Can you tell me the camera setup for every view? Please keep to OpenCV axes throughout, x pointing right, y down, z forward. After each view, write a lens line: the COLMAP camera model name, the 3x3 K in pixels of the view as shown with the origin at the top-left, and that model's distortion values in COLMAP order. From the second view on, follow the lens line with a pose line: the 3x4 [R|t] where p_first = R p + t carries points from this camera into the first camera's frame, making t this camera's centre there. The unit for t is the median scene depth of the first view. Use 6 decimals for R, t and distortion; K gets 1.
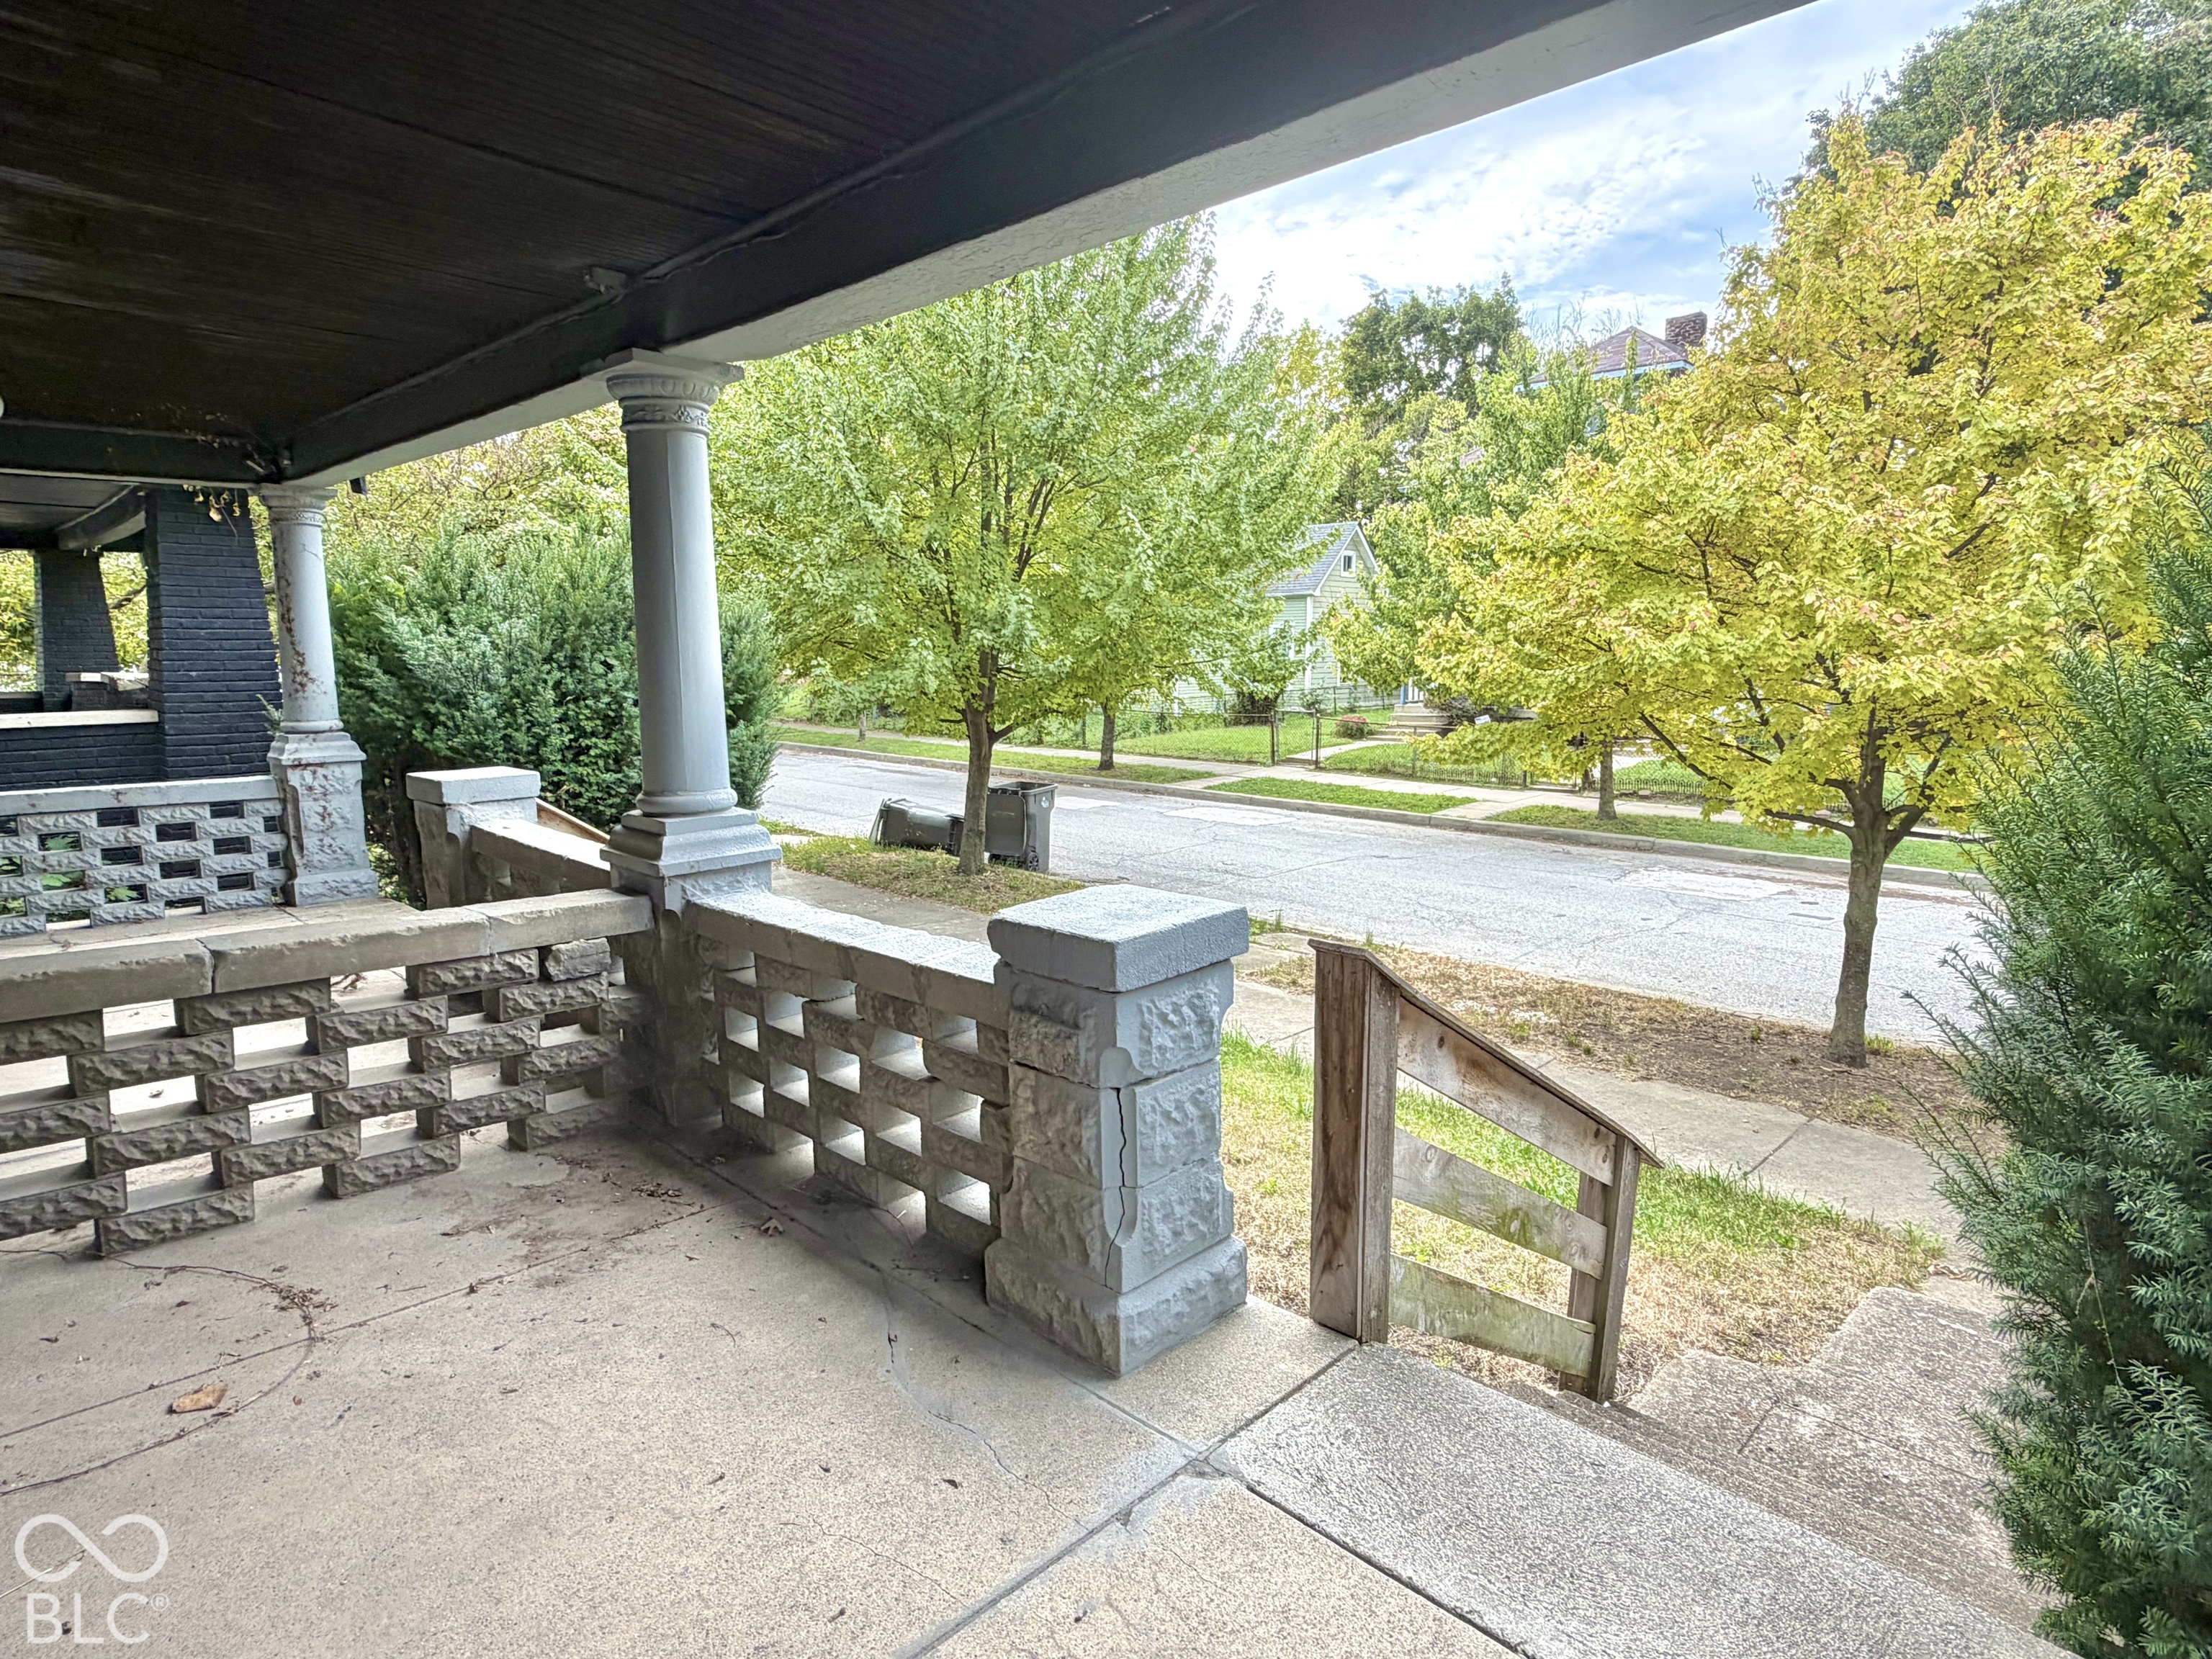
lens RADIAL K [[1212.7, 0, 1104.3], [0, 1212.7, 829.5], [0, 0, 1]] dist [0.000884, -0.000730]
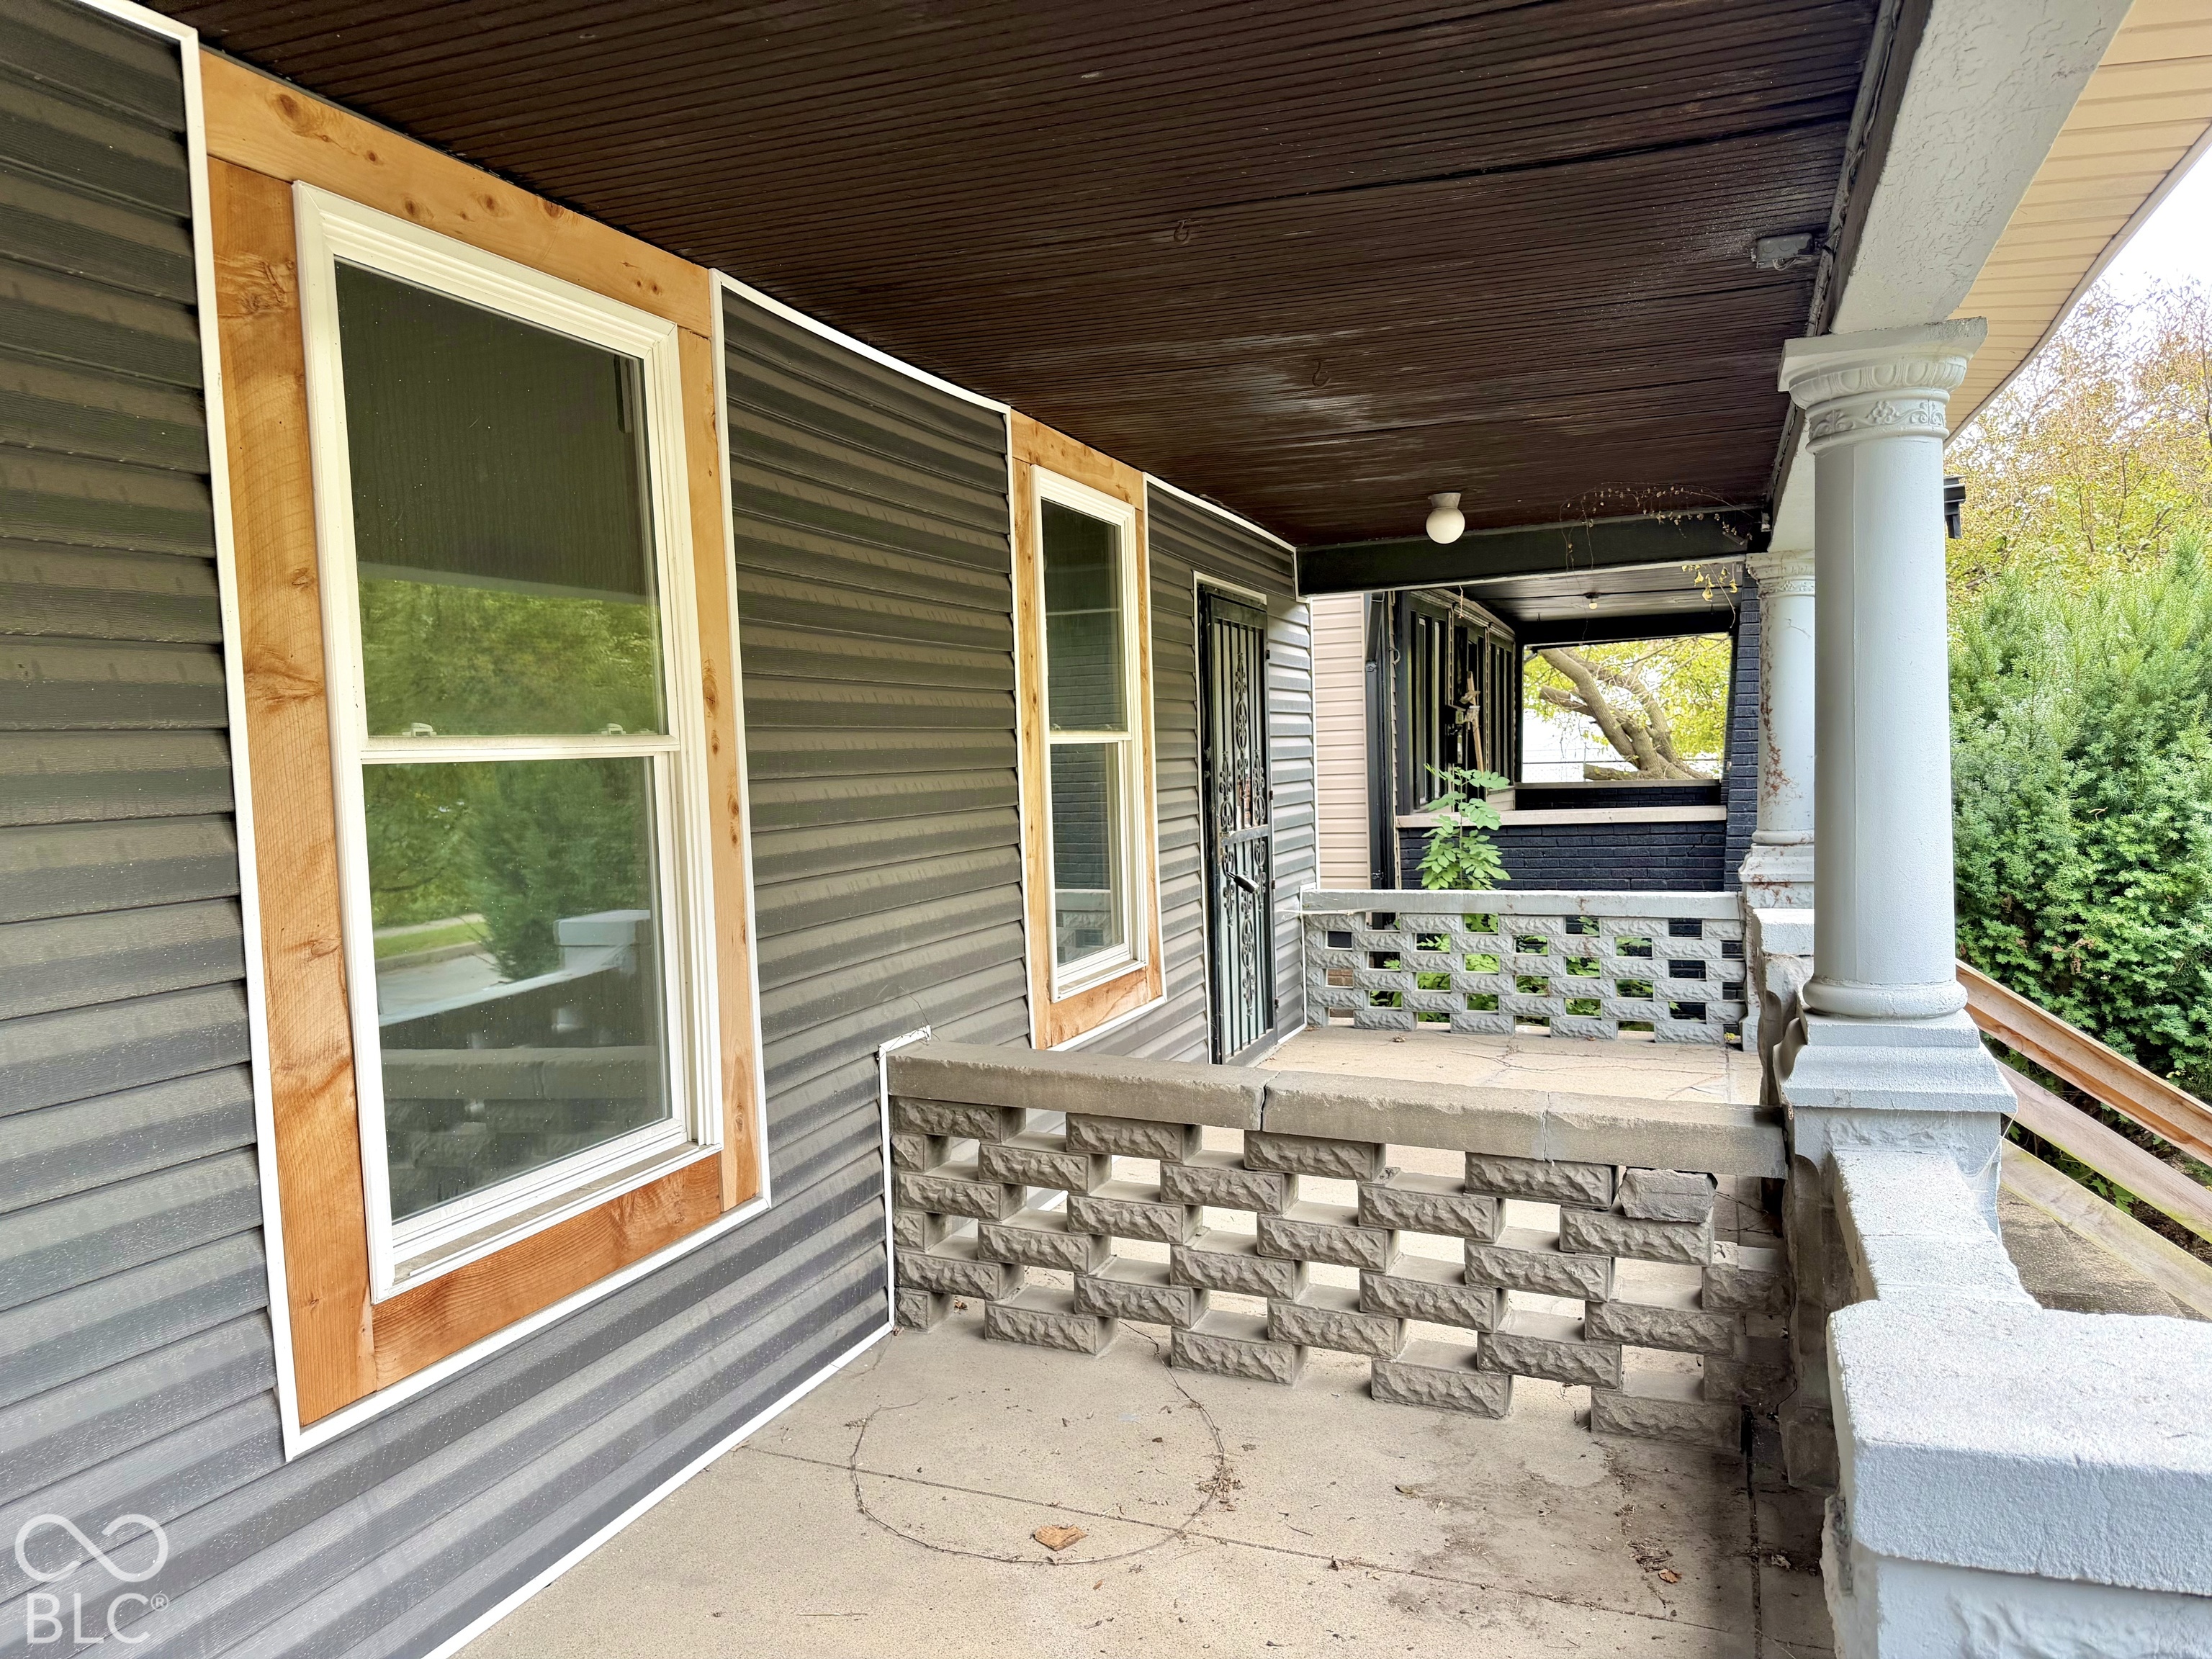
lens RADIAL K [[1567.3, 0, 1106.0], [0, 1567.3, 837.3], [0, 0, 1]] dist [0.009827, -0.002361]
pose [[0.398307, 0.041256, -0.916324, 0.147231], [-0.105568, 0.994411, -0.001116, -0.036000], [0.911157, 0.097179, 0.400437, 0.157206]]
